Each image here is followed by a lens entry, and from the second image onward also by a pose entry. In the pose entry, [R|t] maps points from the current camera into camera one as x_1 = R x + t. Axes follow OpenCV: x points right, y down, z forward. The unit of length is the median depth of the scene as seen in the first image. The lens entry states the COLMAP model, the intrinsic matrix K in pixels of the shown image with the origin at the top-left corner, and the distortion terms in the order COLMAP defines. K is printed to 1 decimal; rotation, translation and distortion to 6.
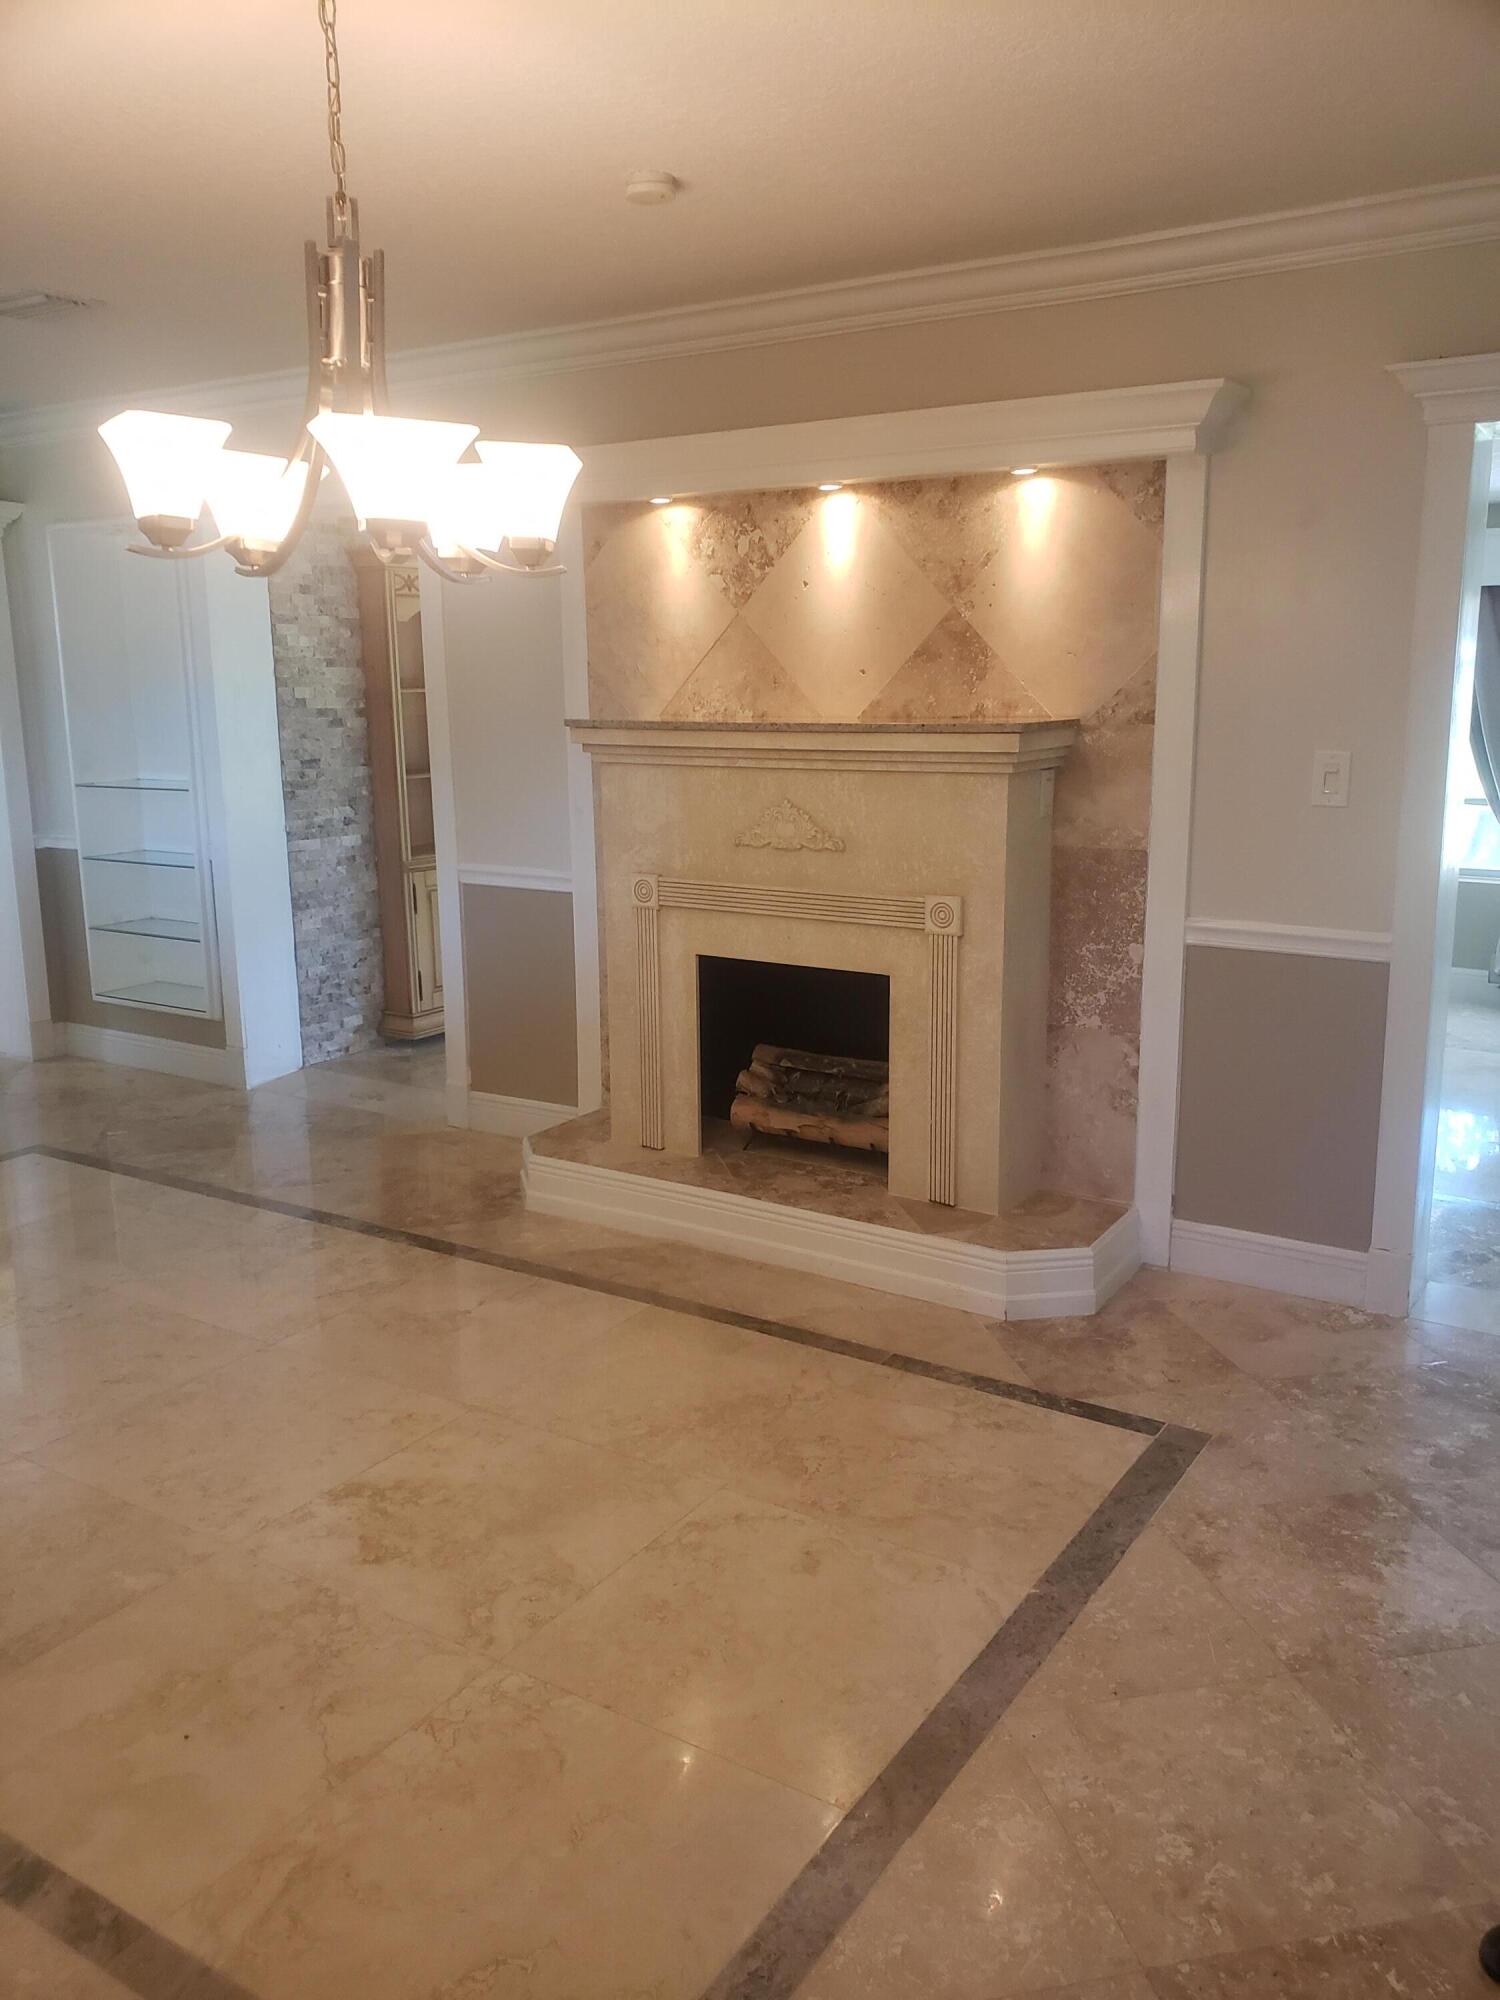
lens RADIAL K [[1502.0, 0, 759.7], [0, 1502.0, 1016.3], [0, 0, 1]] dist [0.020379, 0.000367]
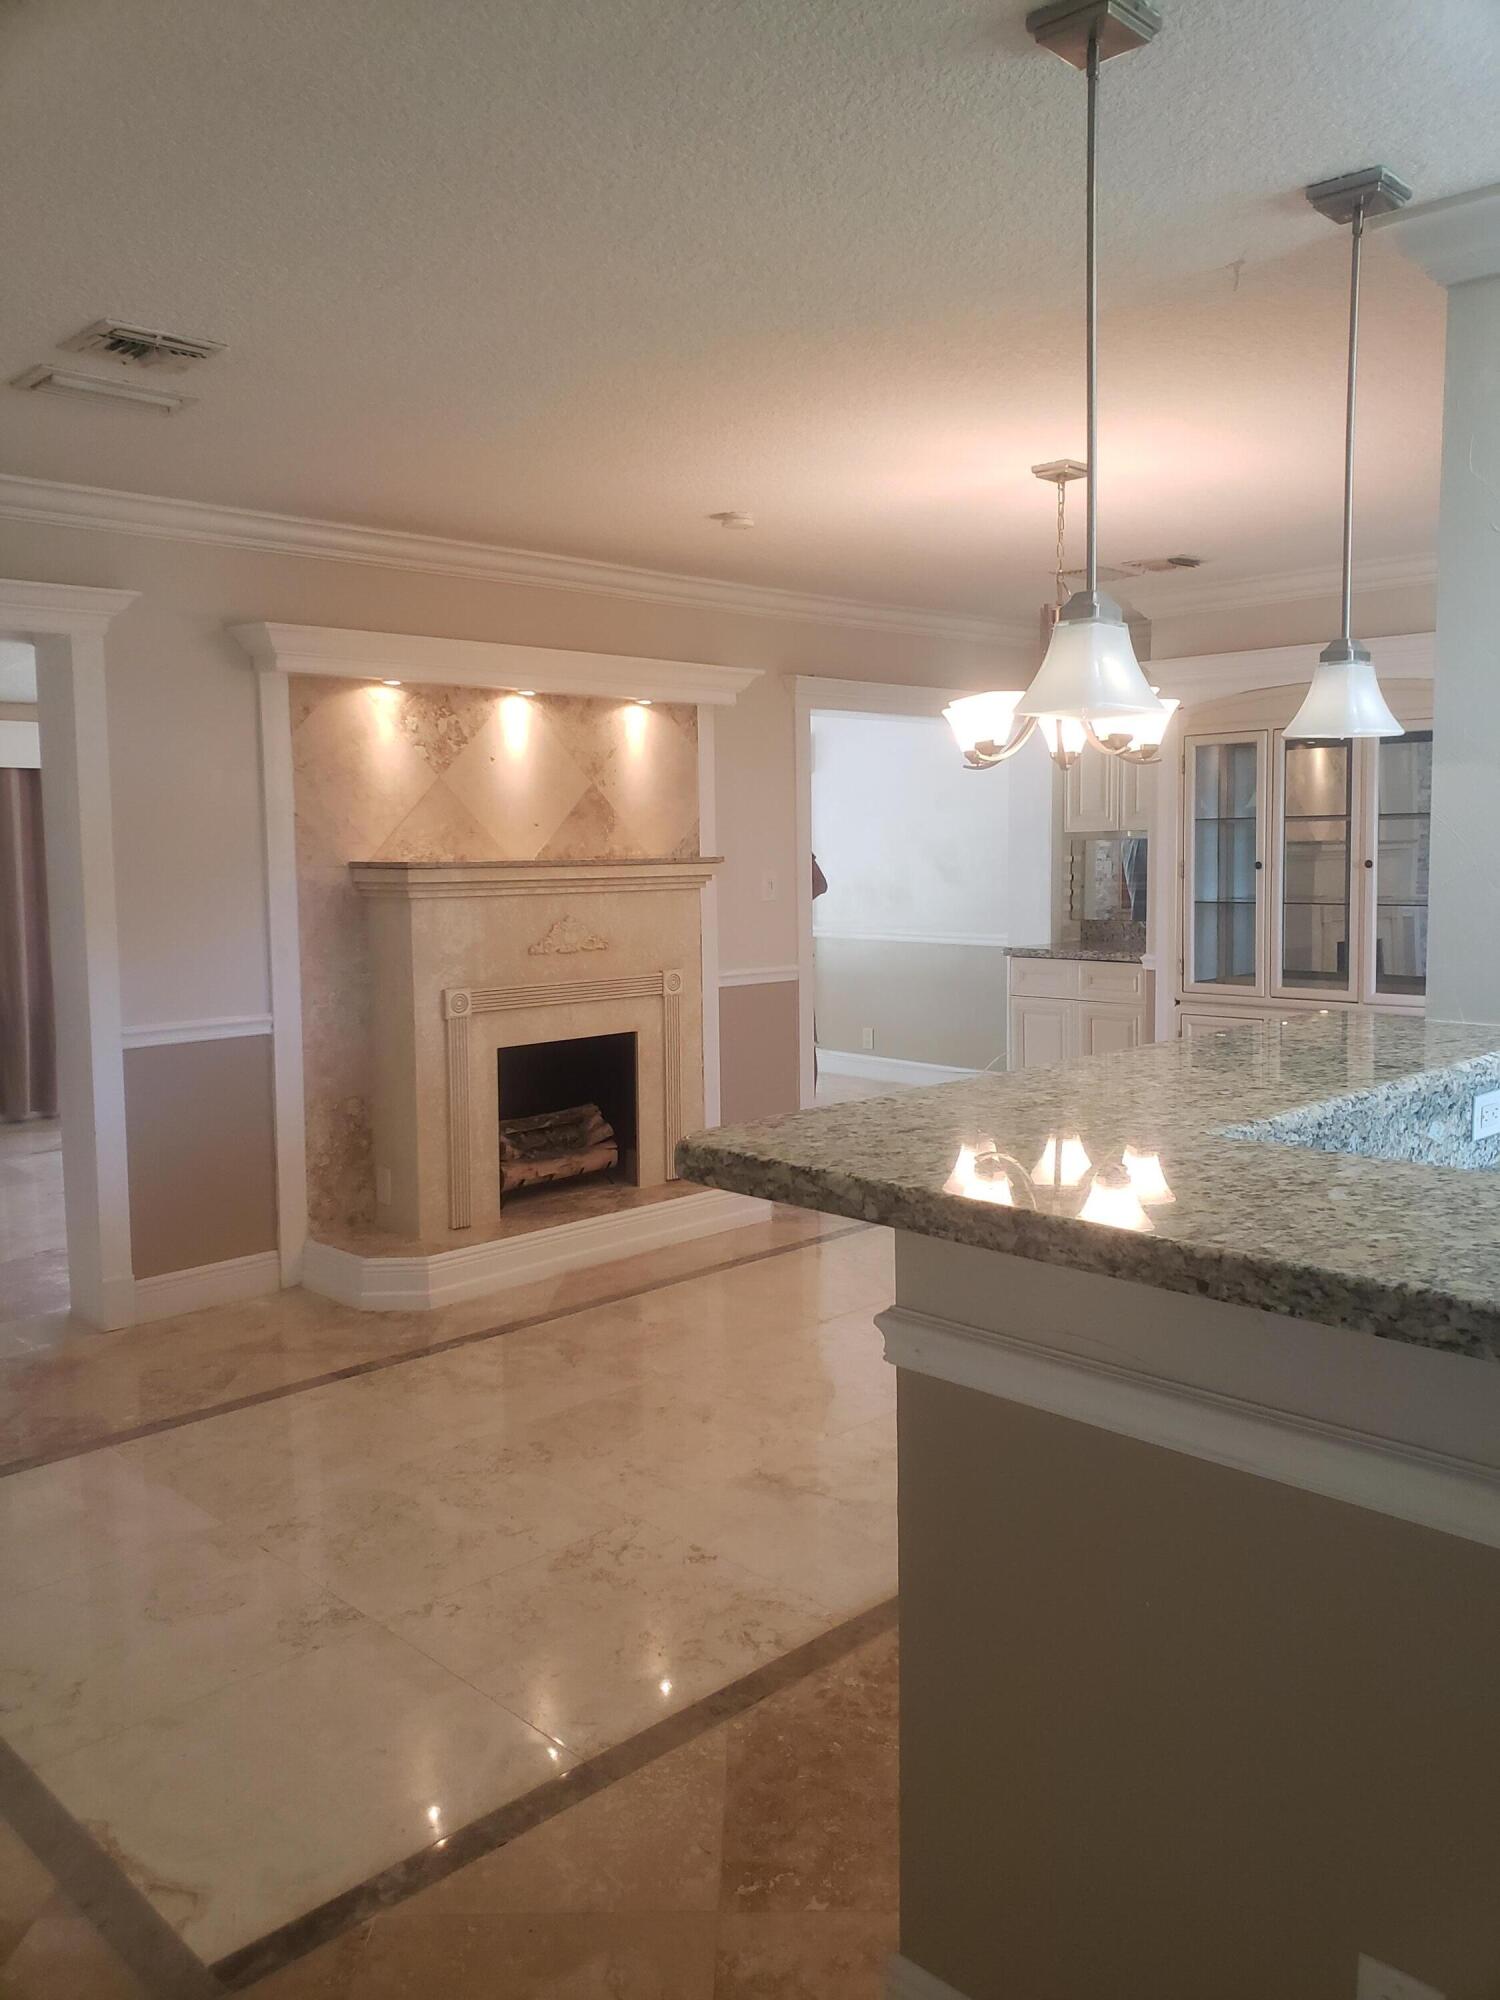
lens RADIAL K [[1502.0, 0, 760.9], [0, 1502.0, 979.8], [0, 0, 1]] dist [0.020379, 0.000367]
pose [[0.239281, -0.081407, 0.967532, -1.204768], [0.223055, 0.974437, 0.026824, -0.082541], [-0.944982, 0.209395, 0.251322, 0.489216]]
